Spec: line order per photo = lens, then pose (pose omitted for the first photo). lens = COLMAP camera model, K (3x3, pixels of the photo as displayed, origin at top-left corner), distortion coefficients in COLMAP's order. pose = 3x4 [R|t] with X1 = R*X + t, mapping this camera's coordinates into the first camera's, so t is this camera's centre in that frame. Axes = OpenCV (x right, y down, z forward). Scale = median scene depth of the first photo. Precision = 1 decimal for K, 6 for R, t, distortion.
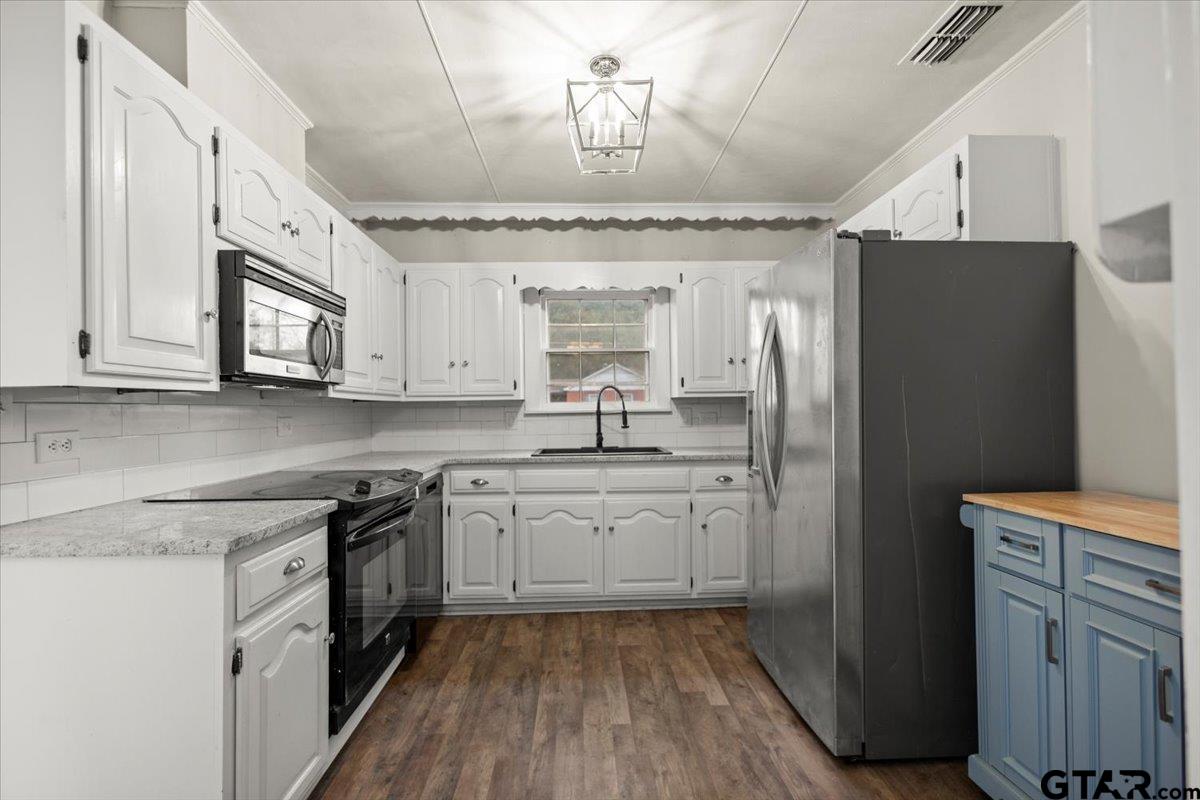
lens RADIAL K [[564.9, 0, 600.0], [0, 564.9, 400.0], [0, 0, 1]] dist [0.009659, 0.000002]
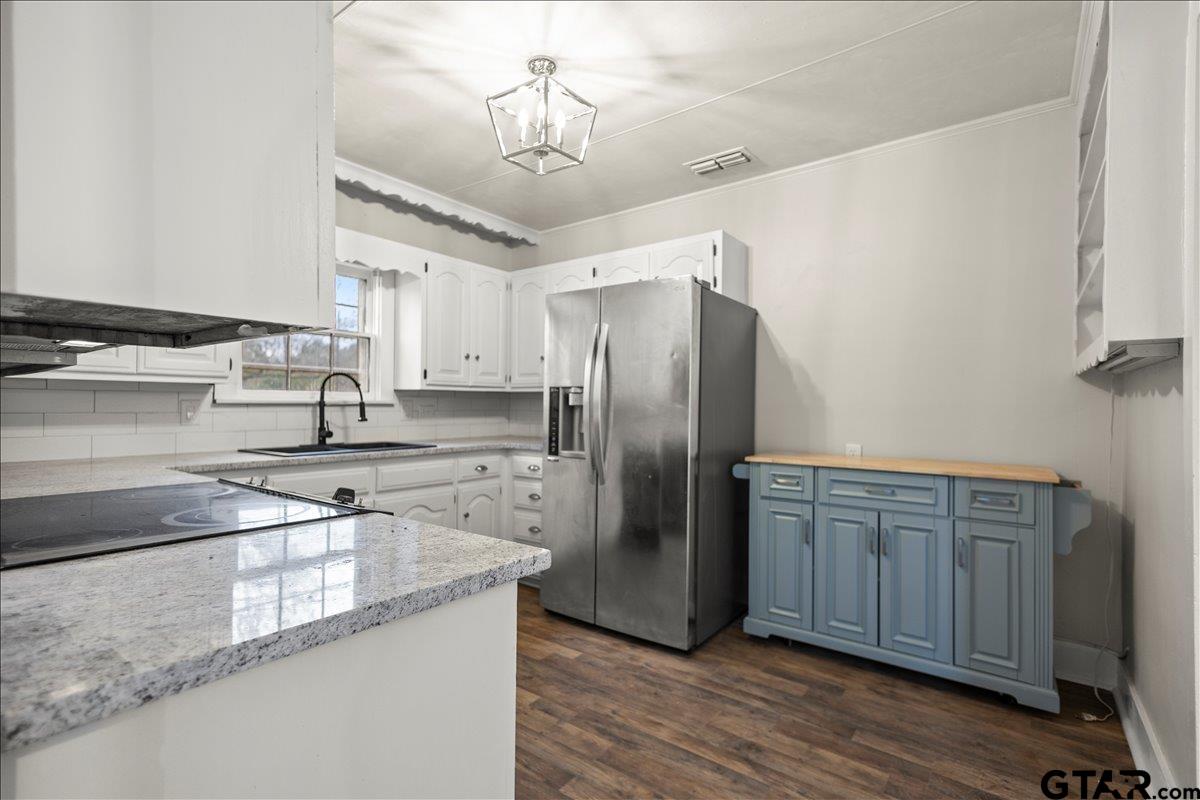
lens RADIAL K [[556.8, 0, 600.0], [0, 556.8, 400.0], [0, 0, 1]] dist [0.008327, -0.000524]
pose [[0.631162, 0.025148, 0.775243, -0.450317], [-0.027126, 0.999579, -0.010341, 0.016655], [-0.775176, -0.014503, 0.631578, 0.172248]]
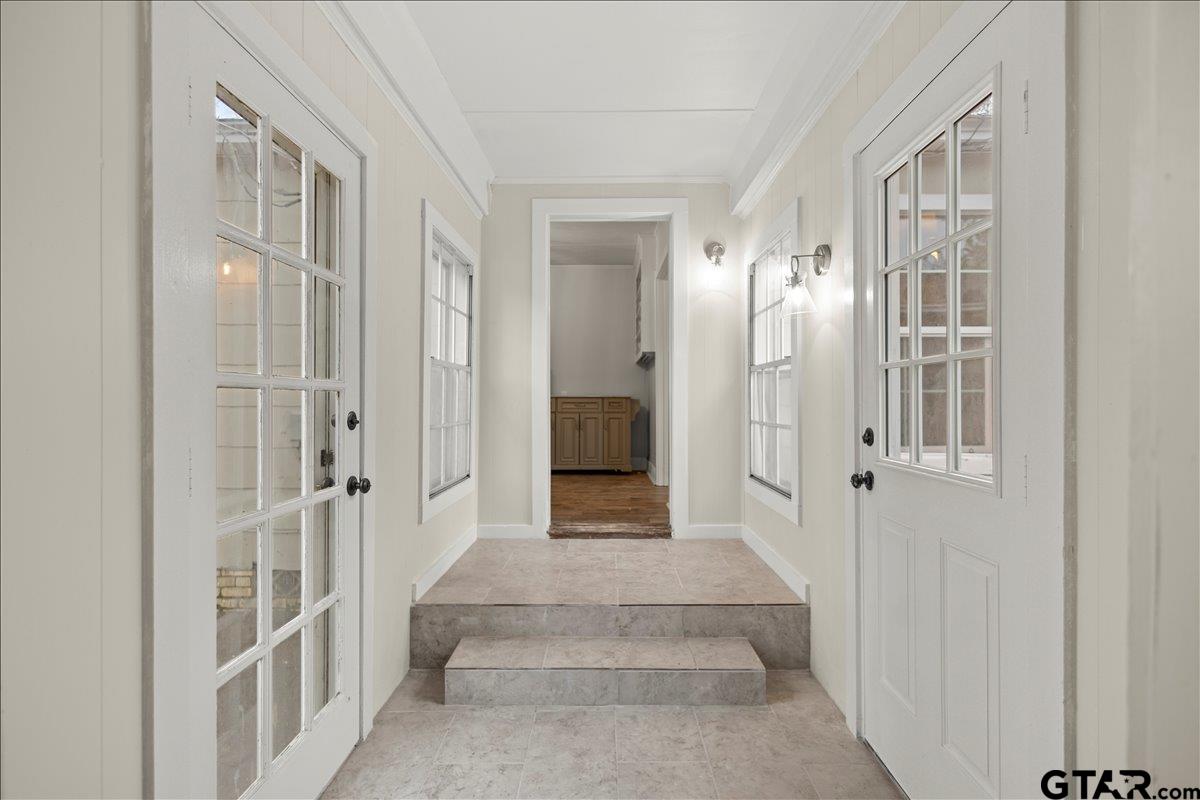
lens RADIAL K [[556.8, 0, 600.0], [0, 556.8, 400.0], [0, 0, 1]] dist [0.008327, -0.000524]
pose [[0.049261, 0.016300, 0.998653, -1.595060], [-0.005308, 0.999857, -0.016057, 0.133654], [-0.998772, -0.004510, 0.049340, 0.183865]]
